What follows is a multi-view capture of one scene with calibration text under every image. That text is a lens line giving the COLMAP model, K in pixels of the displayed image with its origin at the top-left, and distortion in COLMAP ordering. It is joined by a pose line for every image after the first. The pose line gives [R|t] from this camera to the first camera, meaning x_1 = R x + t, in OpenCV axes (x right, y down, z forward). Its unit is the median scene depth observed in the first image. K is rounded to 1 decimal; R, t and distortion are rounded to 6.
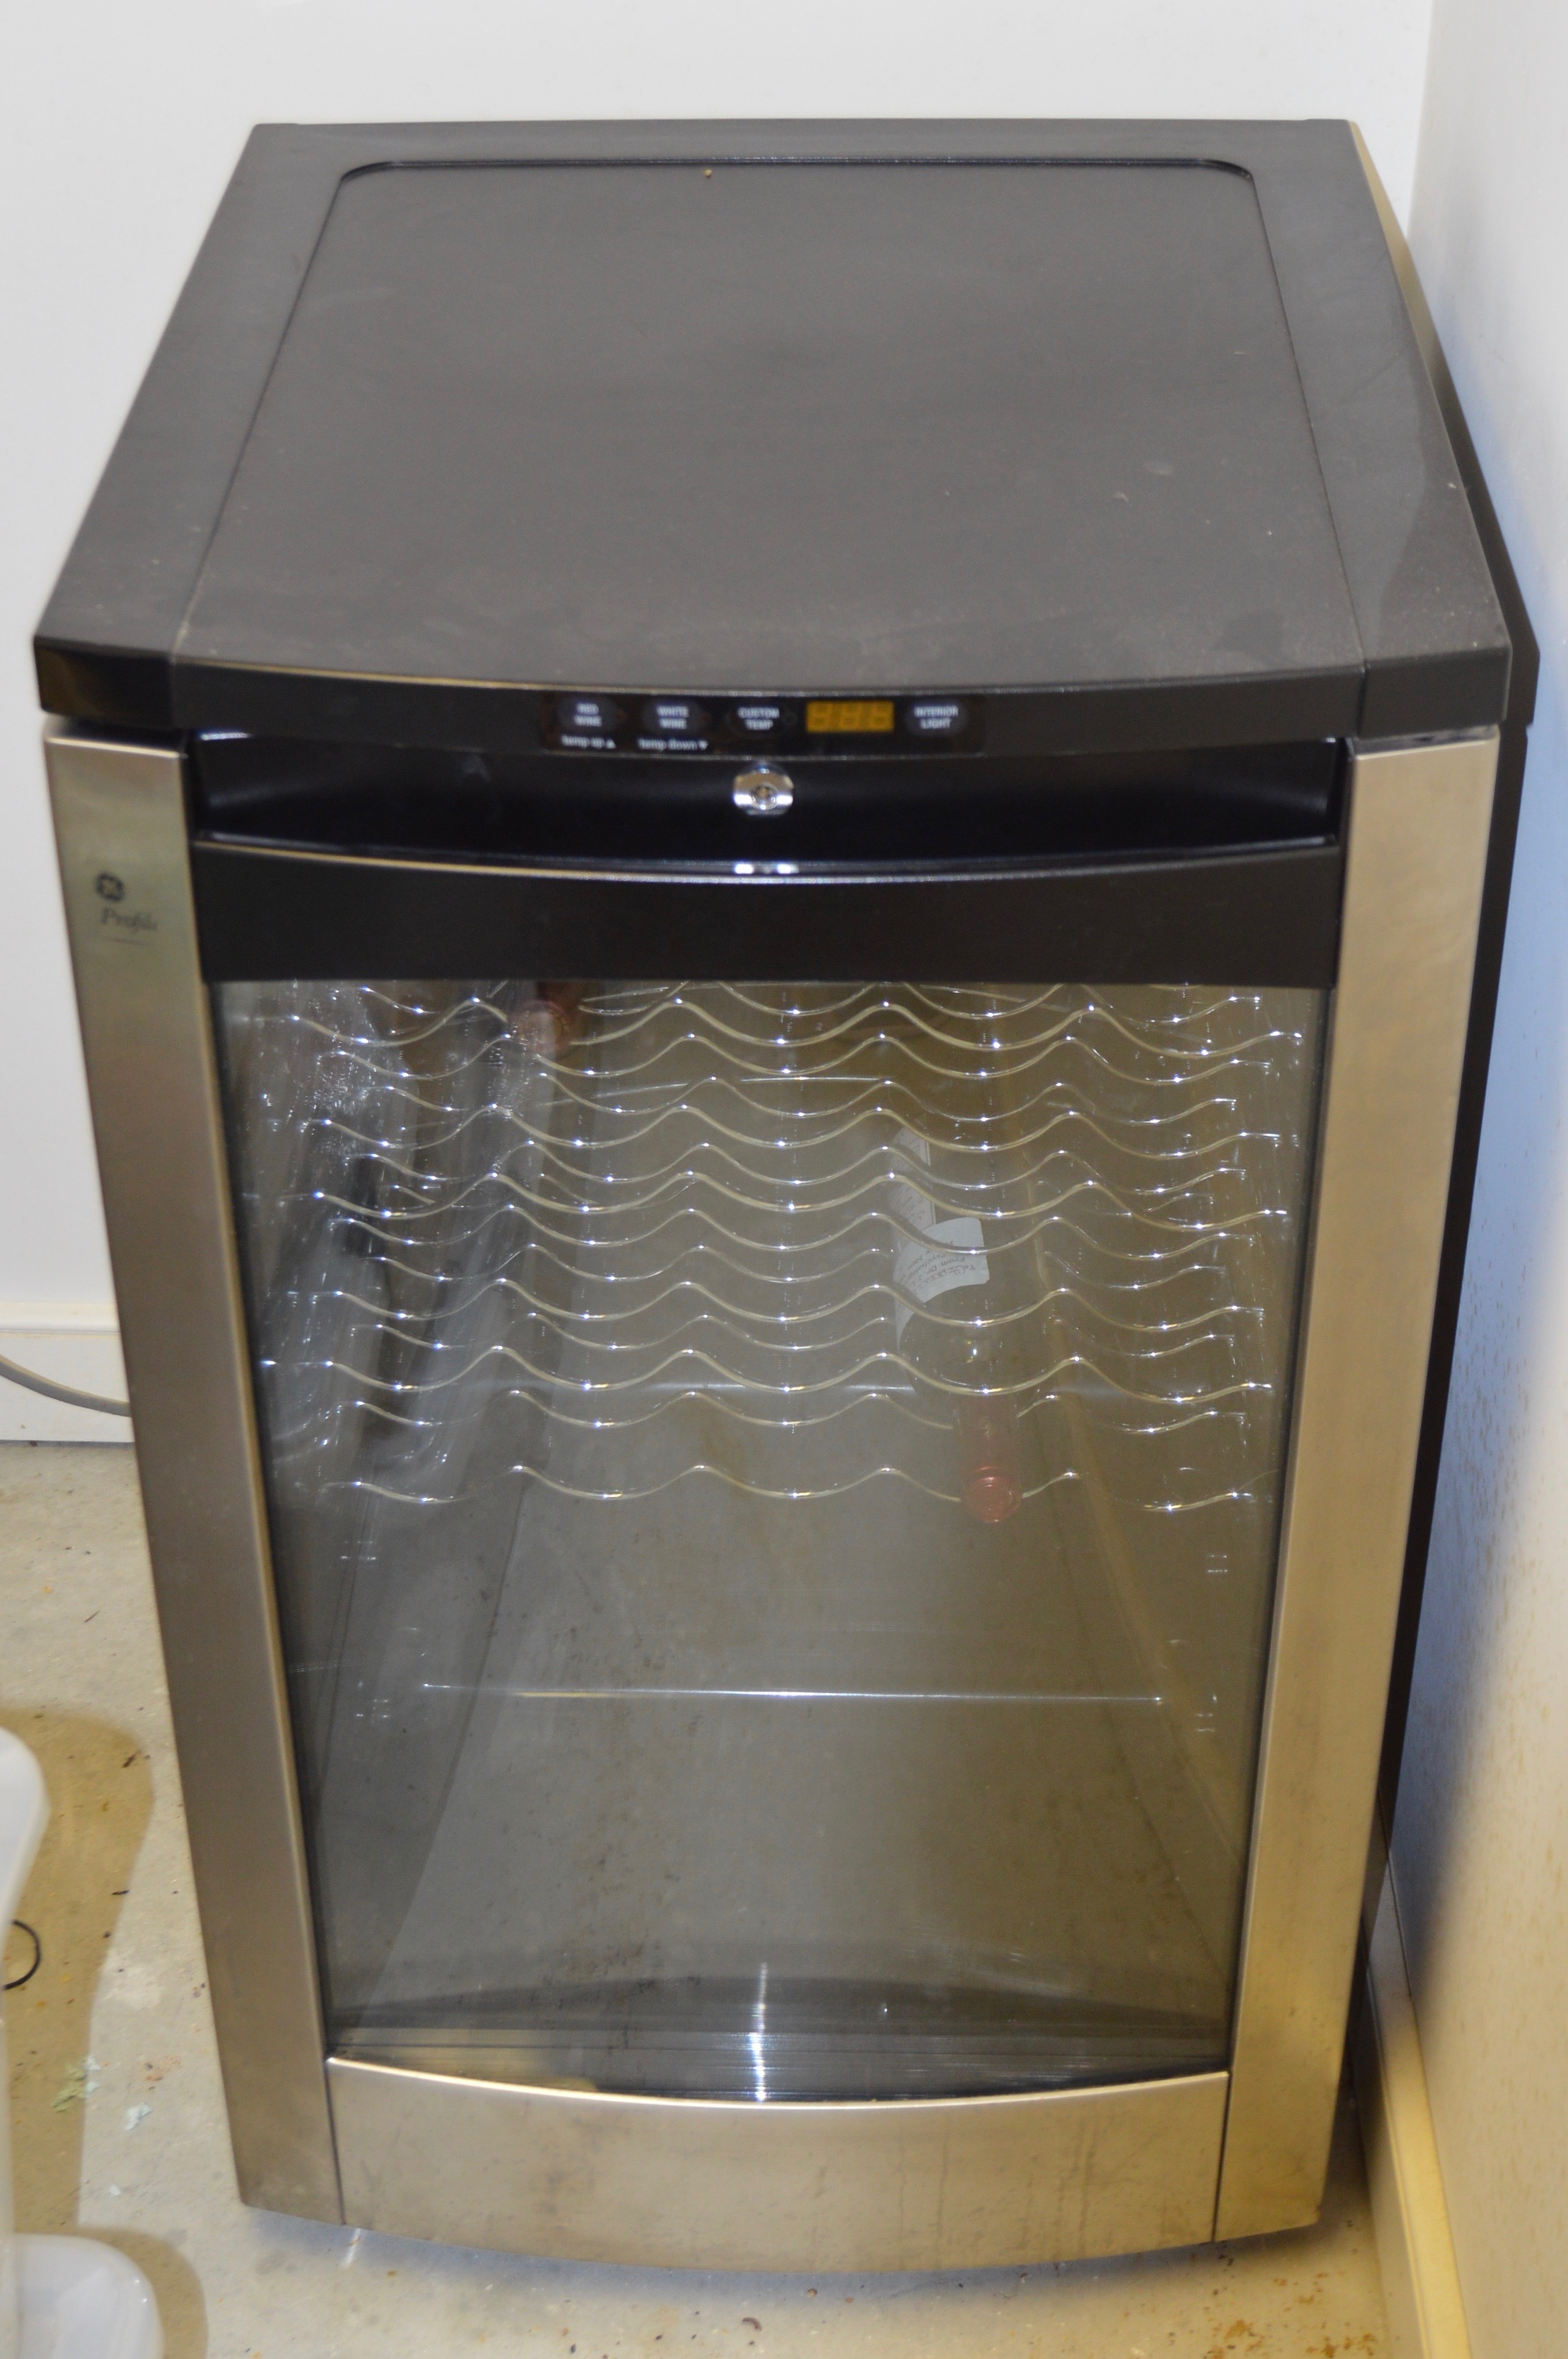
lens RADIAL K [[3788.1, 0, 674.2], [0, 3788.1, 1145.8], [0, 0, 1]] dist [-0.096981, 0.000000]
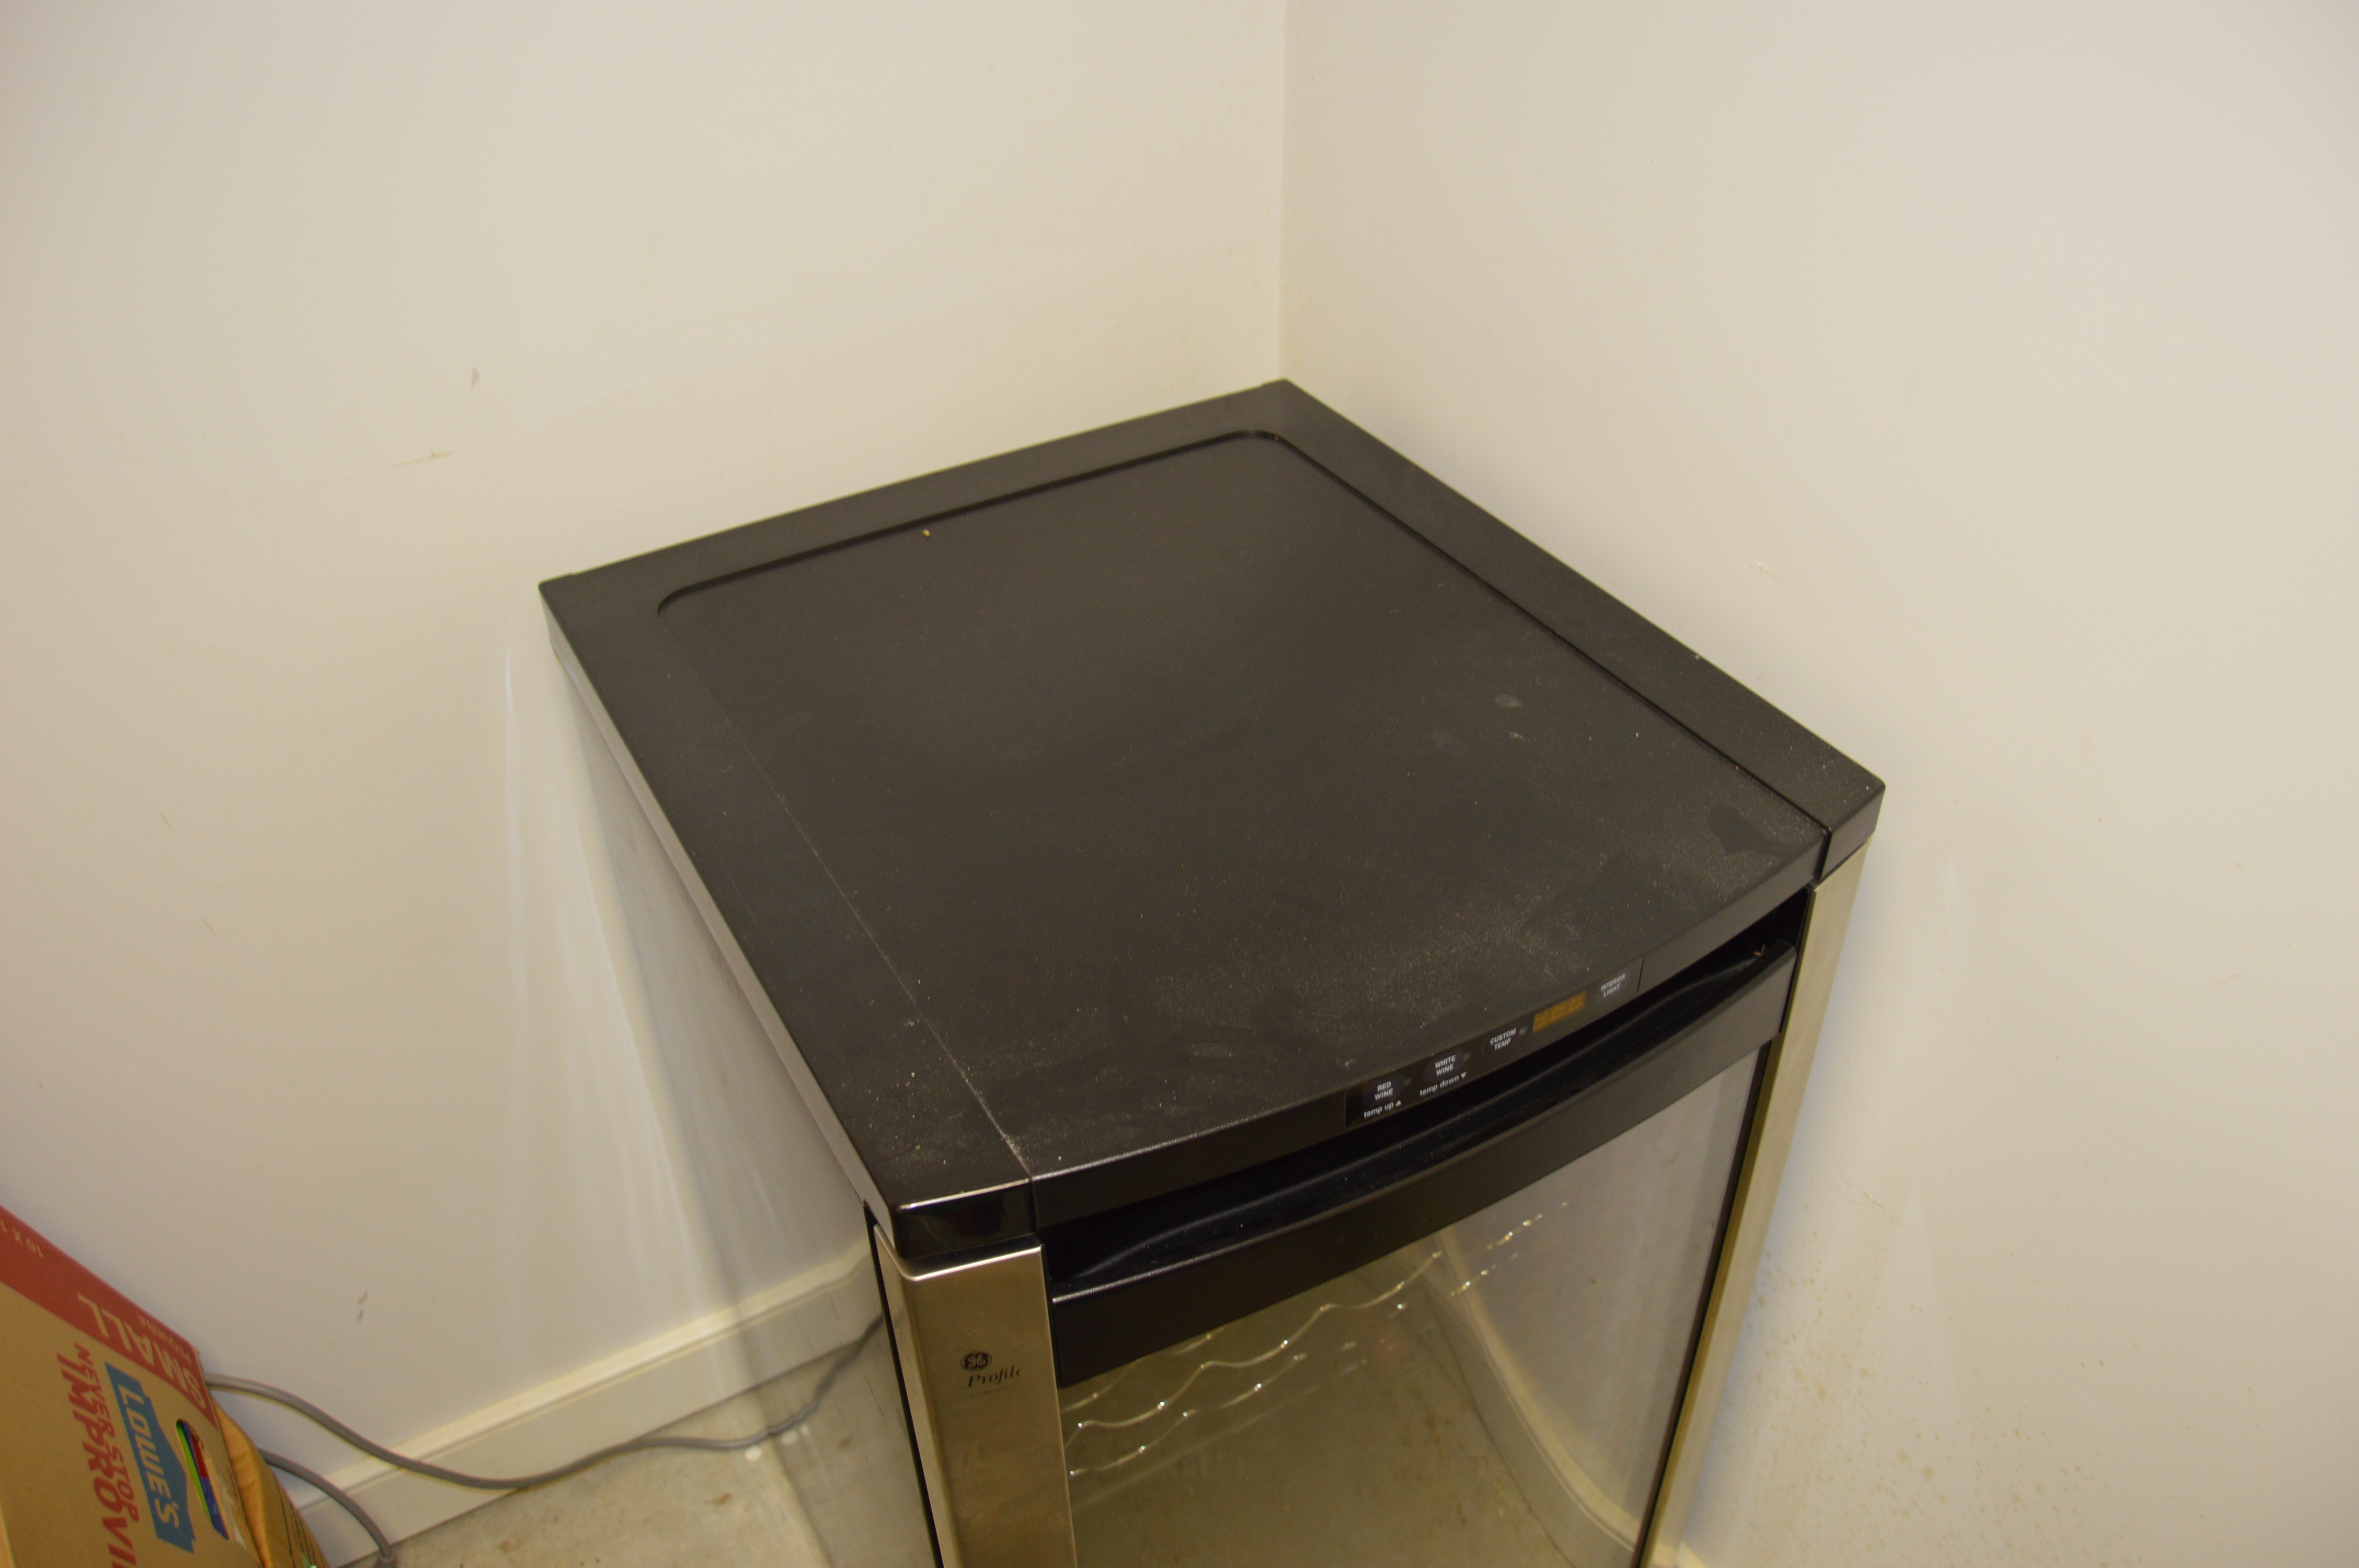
lens RADIAL K [[1872.4, 0, 1180.0], [0, 1872.4, 788.0], [0, 0, 1]] dist [-0.073796, 0.000341]
pose [[0.842629, -0.324411, 0.429807, -0.289779], [0.309014, 0.944970, 0.107431, -0.278890], [-0.441007, 0.042292, 0.896507, 0.488258]]
